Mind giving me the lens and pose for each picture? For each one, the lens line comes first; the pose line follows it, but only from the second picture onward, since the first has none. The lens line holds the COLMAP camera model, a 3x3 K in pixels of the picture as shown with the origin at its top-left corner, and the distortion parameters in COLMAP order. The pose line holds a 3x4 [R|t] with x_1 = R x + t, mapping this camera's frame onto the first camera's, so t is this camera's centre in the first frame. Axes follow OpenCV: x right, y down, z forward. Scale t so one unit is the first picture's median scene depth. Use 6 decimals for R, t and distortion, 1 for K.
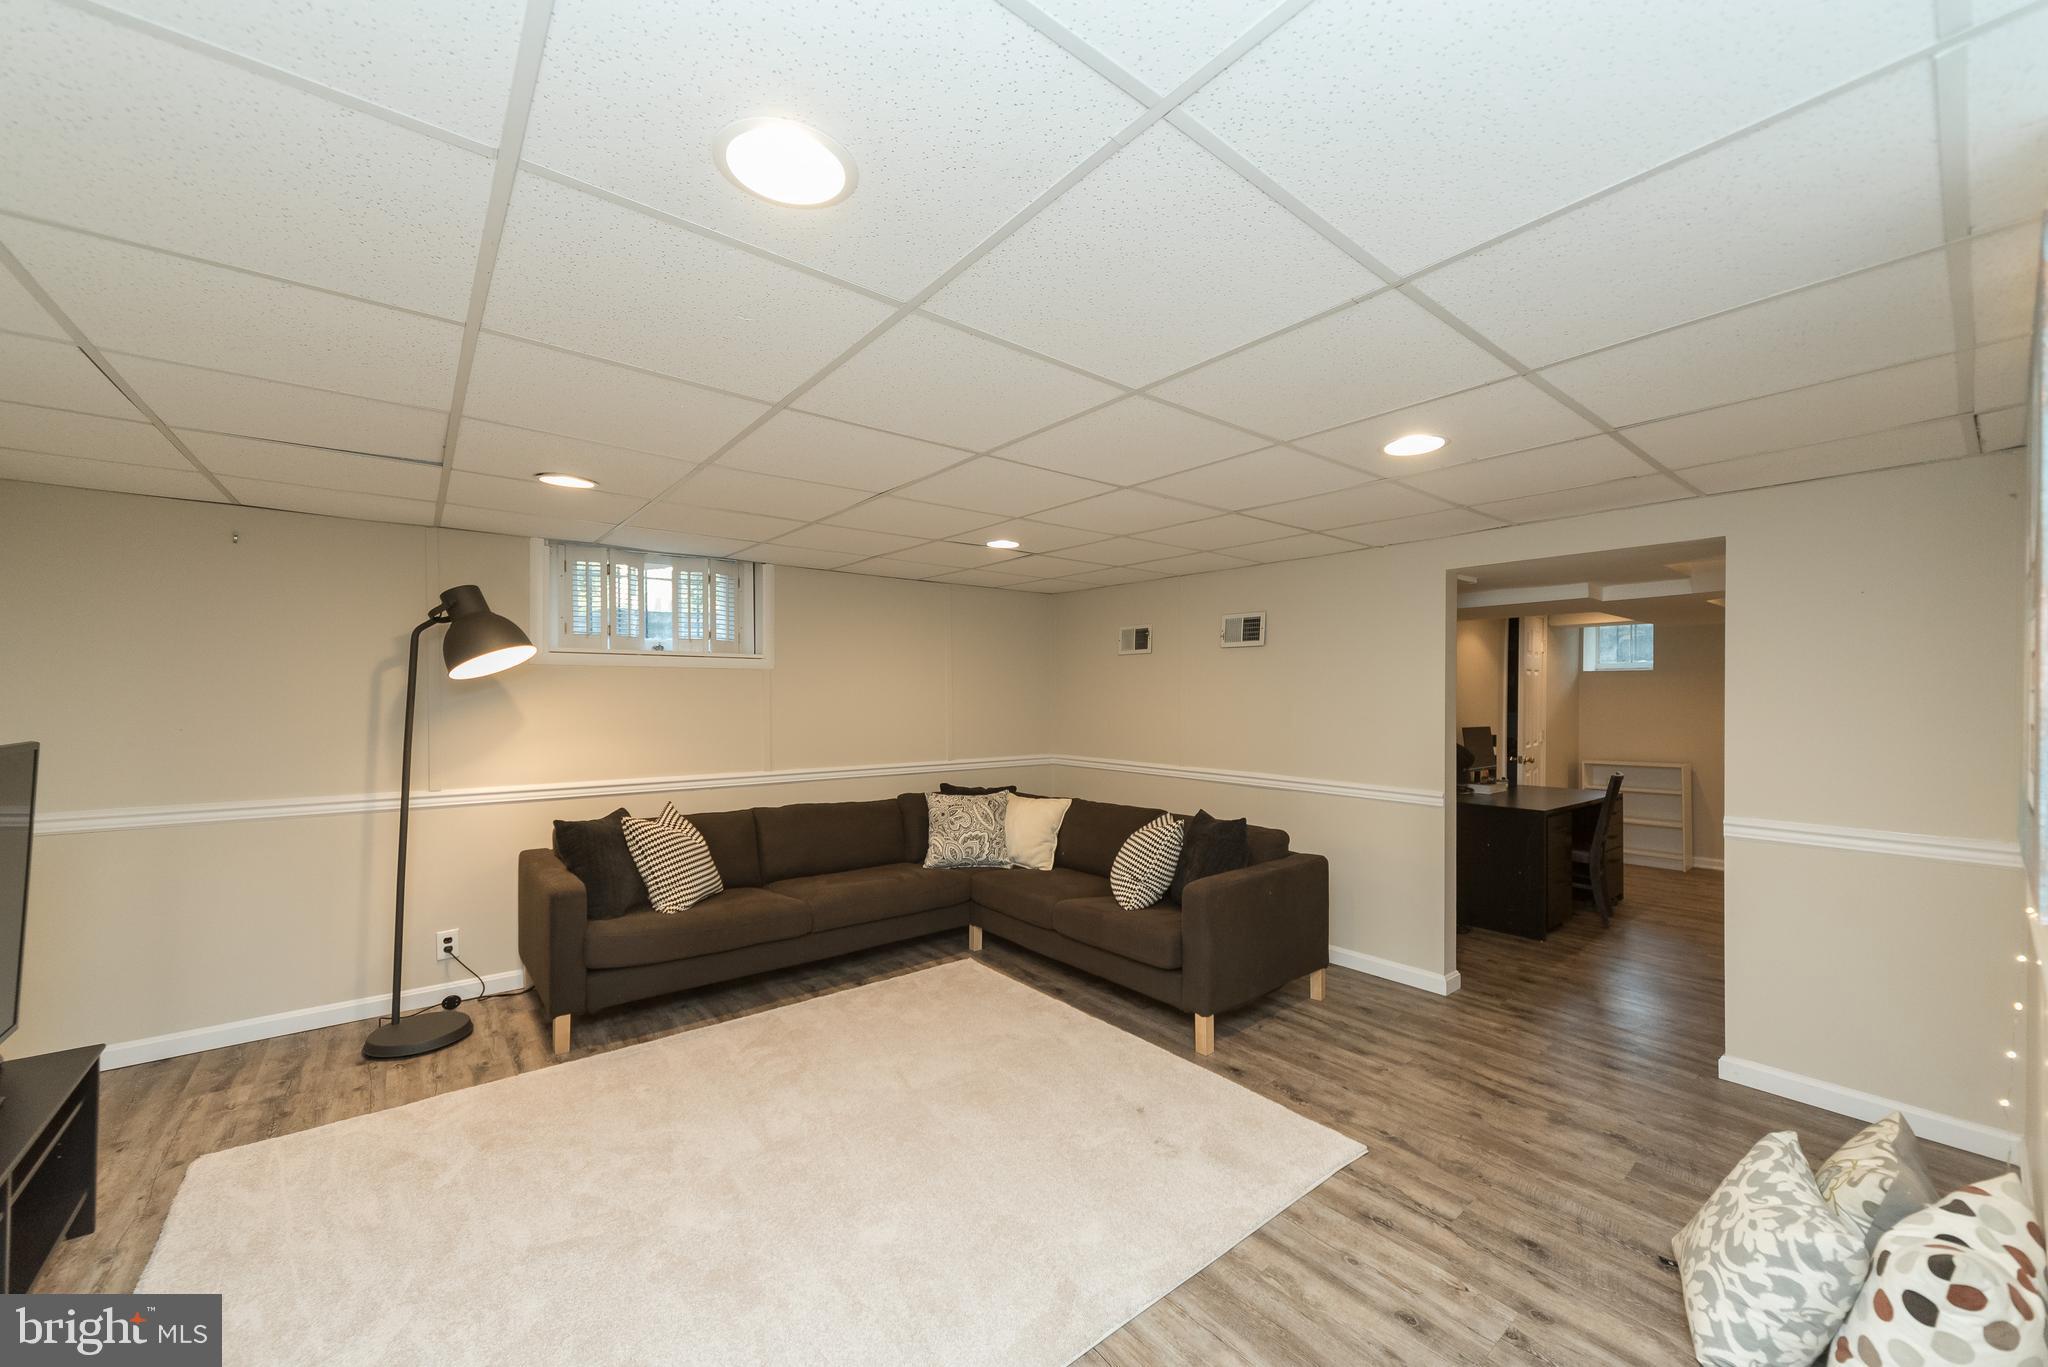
lens RADIAL K [[795.4, 0, 1021.1], [0, 795.4, 675.7], [0, 0, 1]] dist [0.004240, -0.000214]
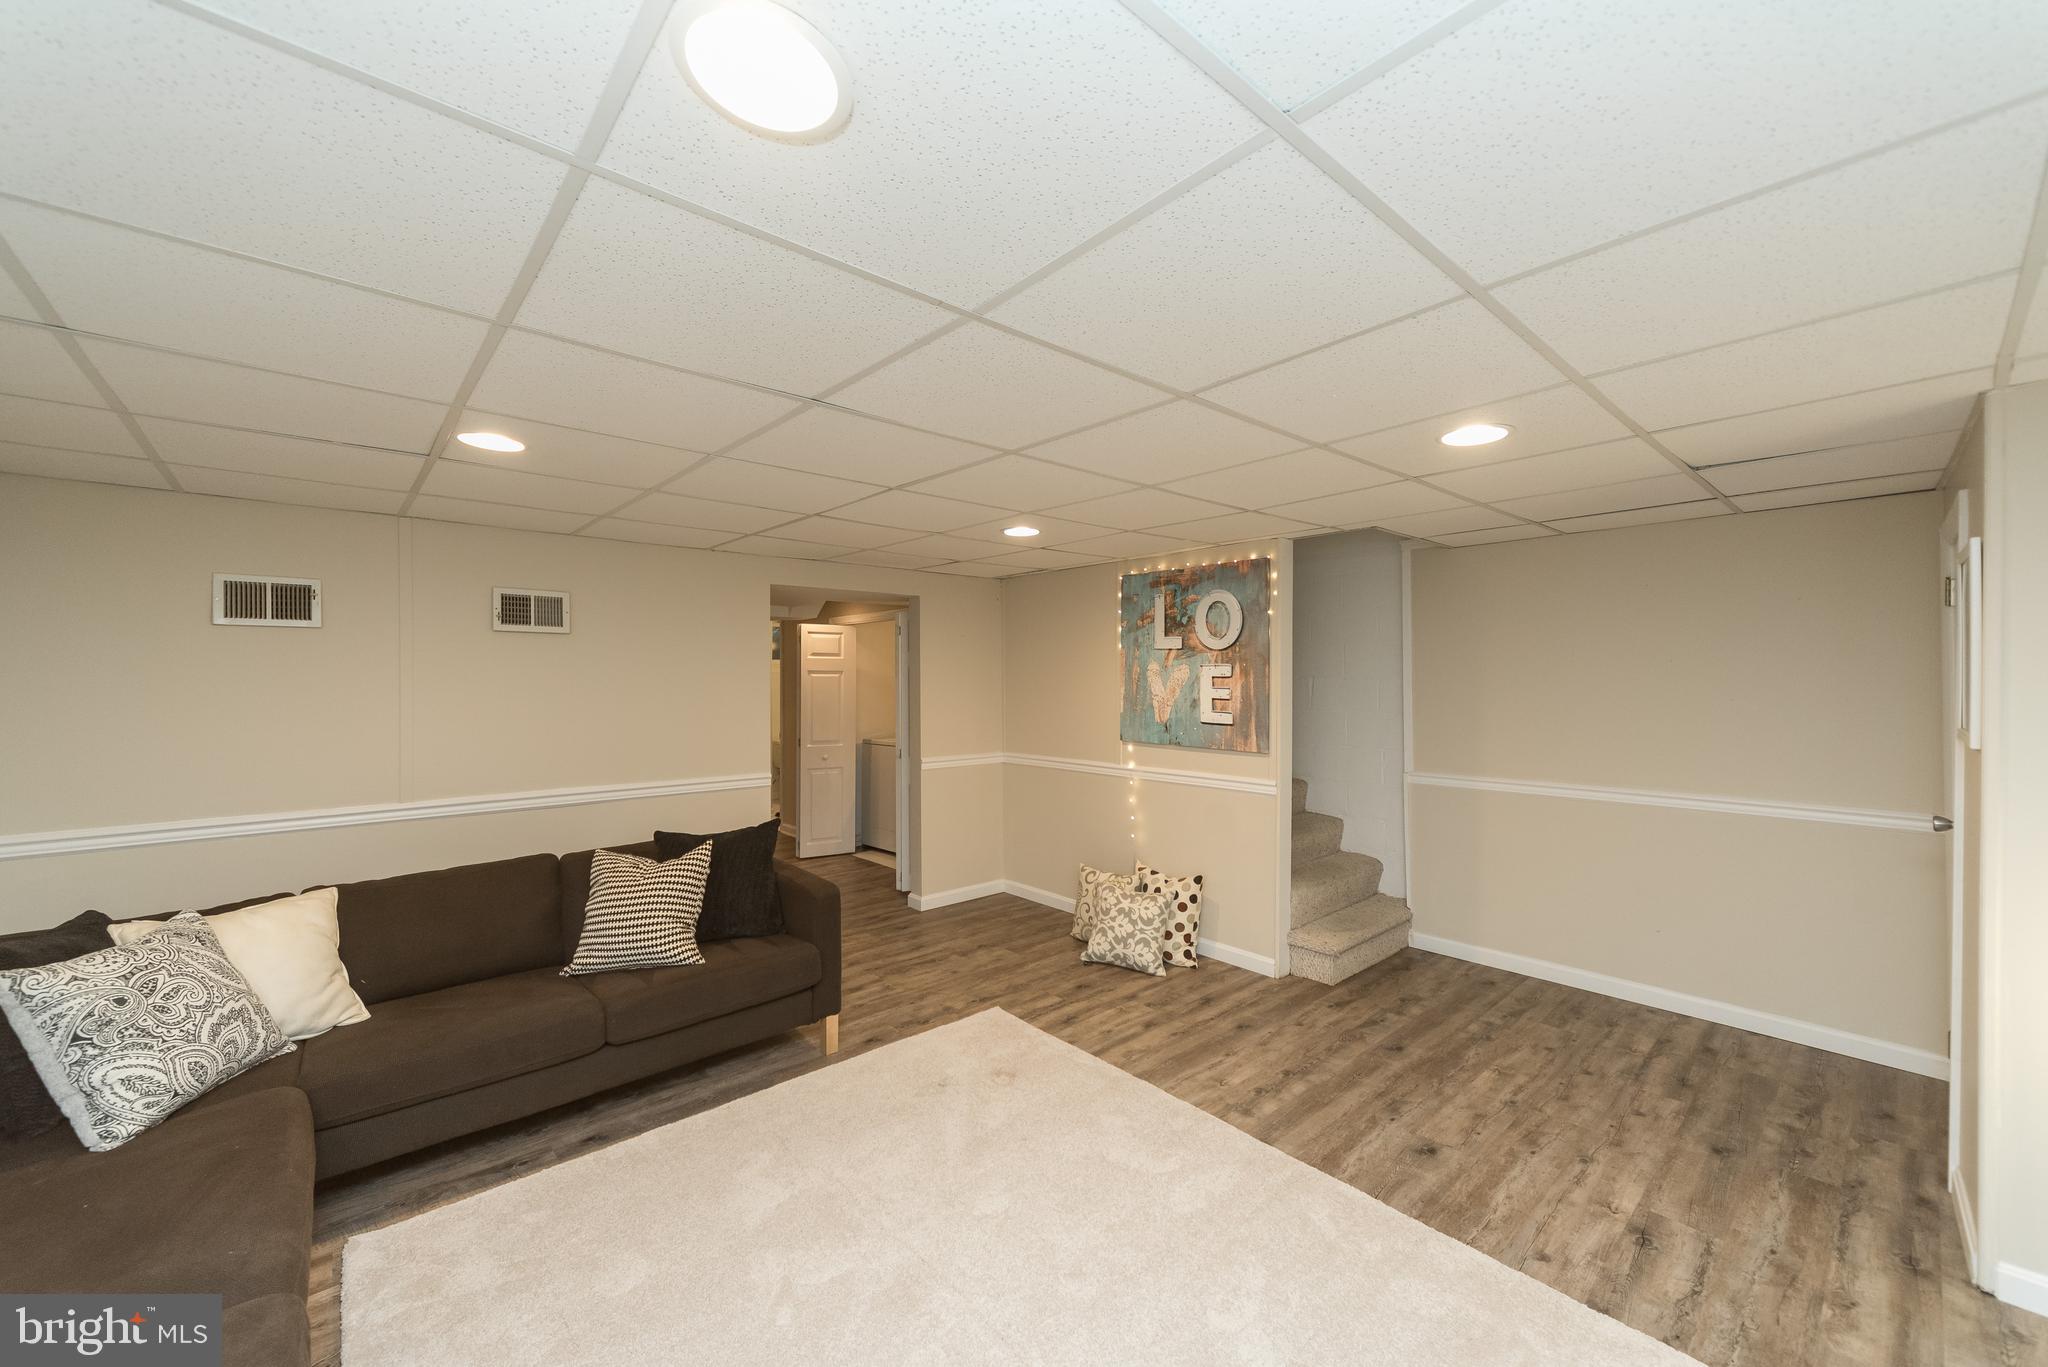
lens RADIAL K [[795.4, 0, 1039.8], [0, 795.4, 675.5], [0, 0, 1]] dist [0.004240, -0.000214]
pose [[-0.076584, 0.003834, 0.997056, -0.914892], [-0.017853, 0.999827, -0.005216, 0.001764], [-0.996903, -0.018200, -0.076502, 0.954151]]
